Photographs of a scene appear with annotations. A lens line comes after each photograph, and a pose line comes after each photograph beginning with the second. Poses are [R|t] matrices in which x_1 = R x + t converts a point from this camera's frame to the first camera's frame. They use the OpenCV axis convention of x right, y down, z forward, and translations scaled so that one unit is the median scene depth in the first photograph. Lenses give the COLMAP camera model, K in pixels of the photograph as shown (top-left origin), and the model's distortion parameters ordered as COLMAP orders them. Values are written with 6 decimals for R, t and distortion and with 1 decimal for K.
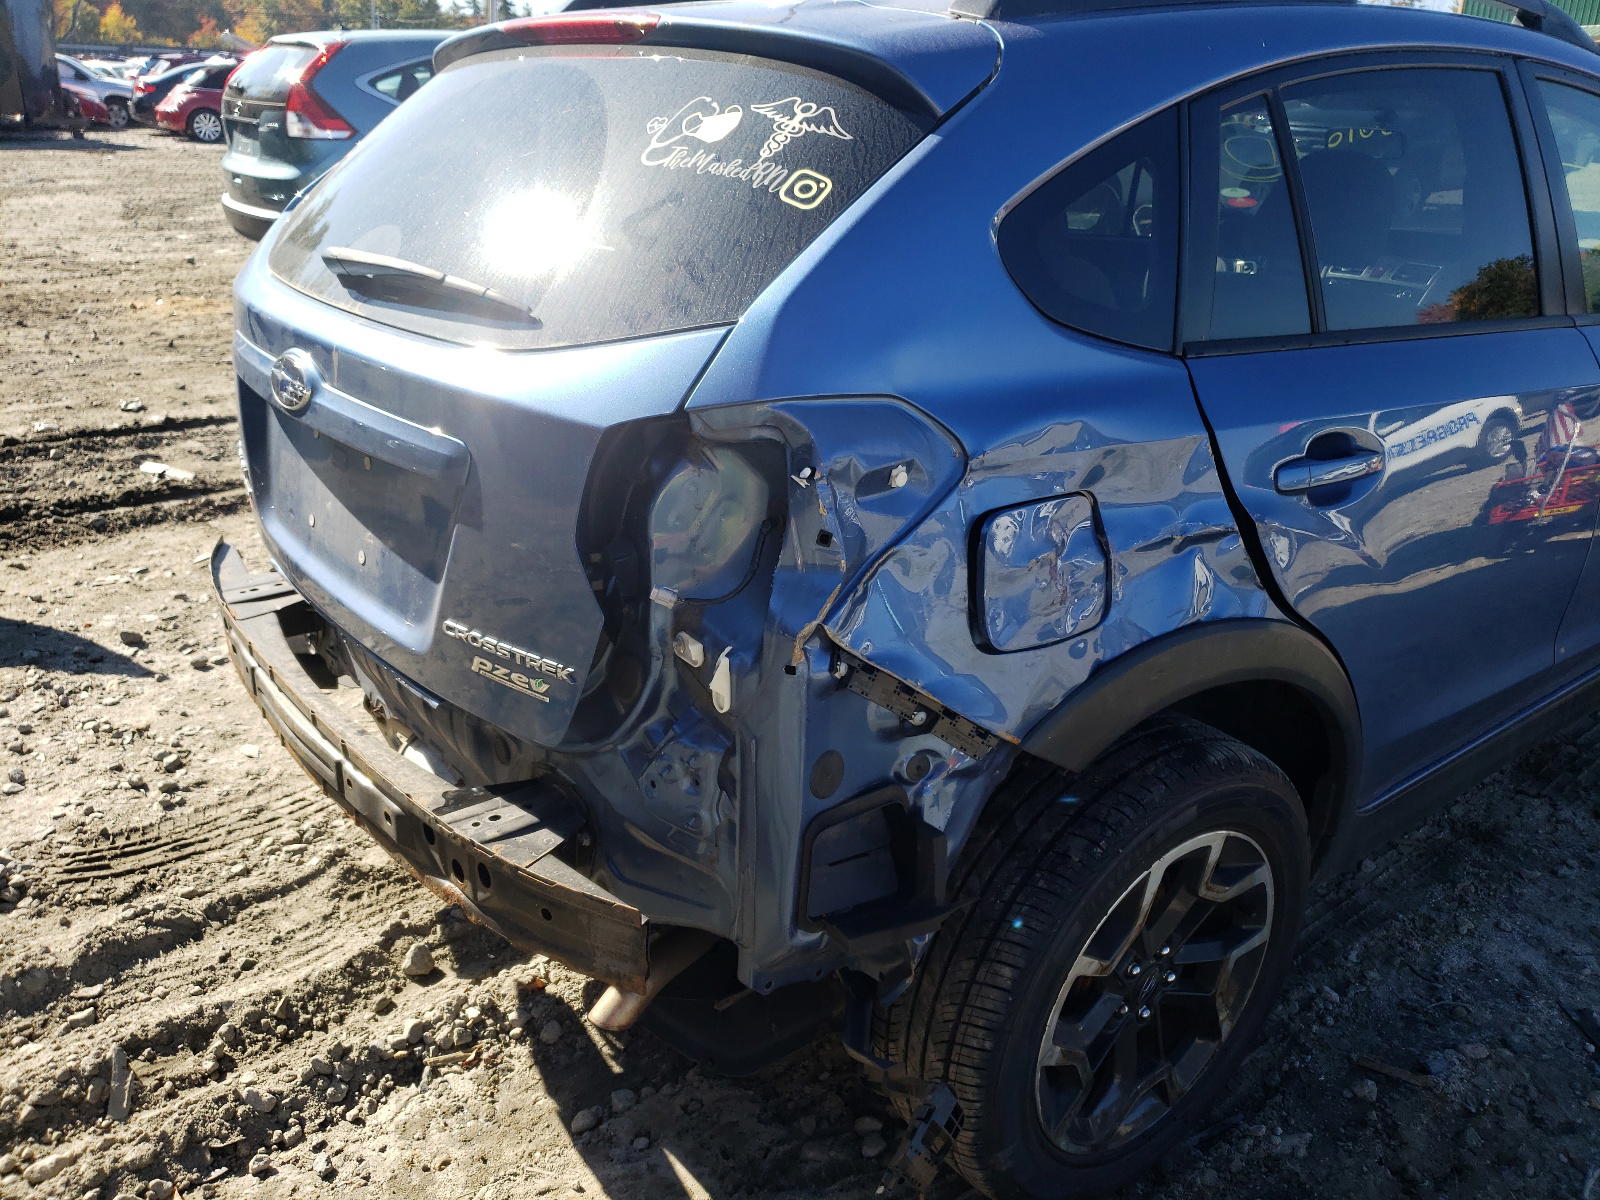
lens RADIAL K [[1231.4, 0, 800.0], [0, 1231.4, 600.0], [0, 0, 1]] dist [0.003775, 0.016809]
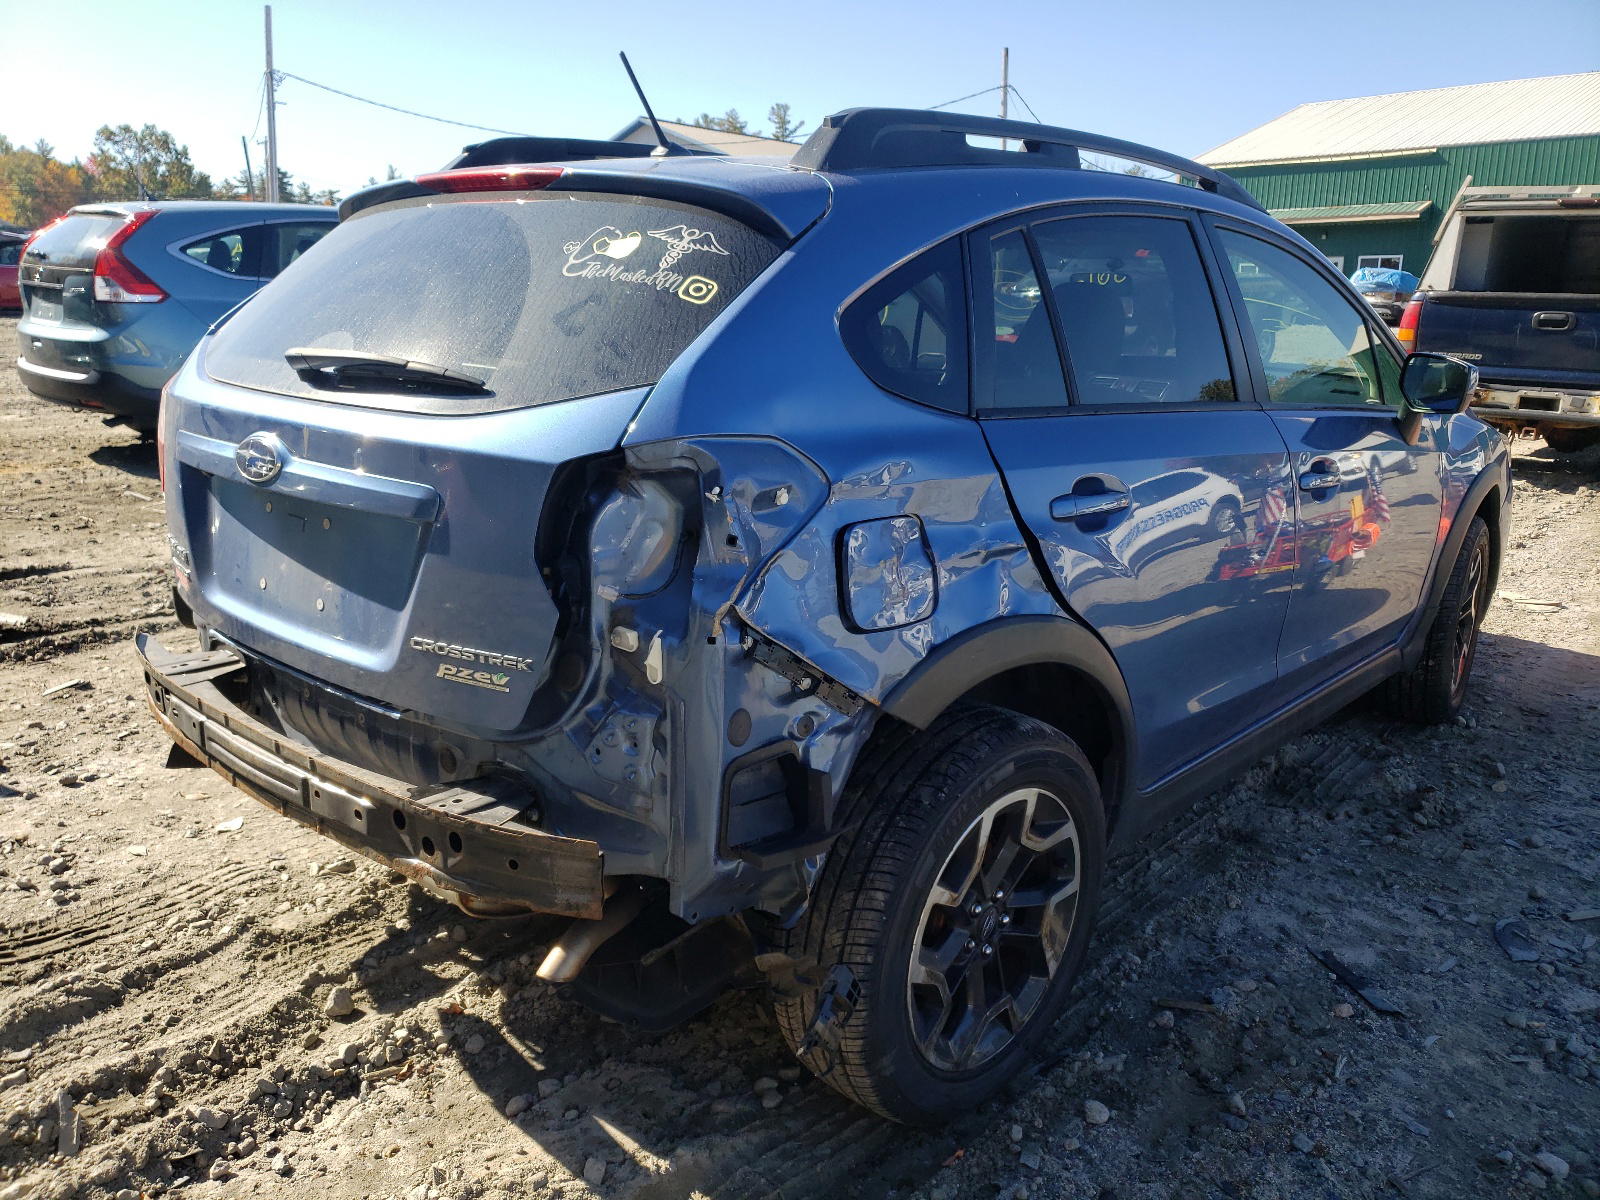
lens RADIAL K [[1153.0, 0, 800.0], [0, 1153.0, 600.0], [0, 0, 1]] dist [0.041990, -0.030080]
pose [[0.987677, -0.047049, 0.149265, -0.055303], [0.062167, 0.993214, -0.098292, 0.081582], [-0.143627, 0.106360, 0.983900, -0.133705]]
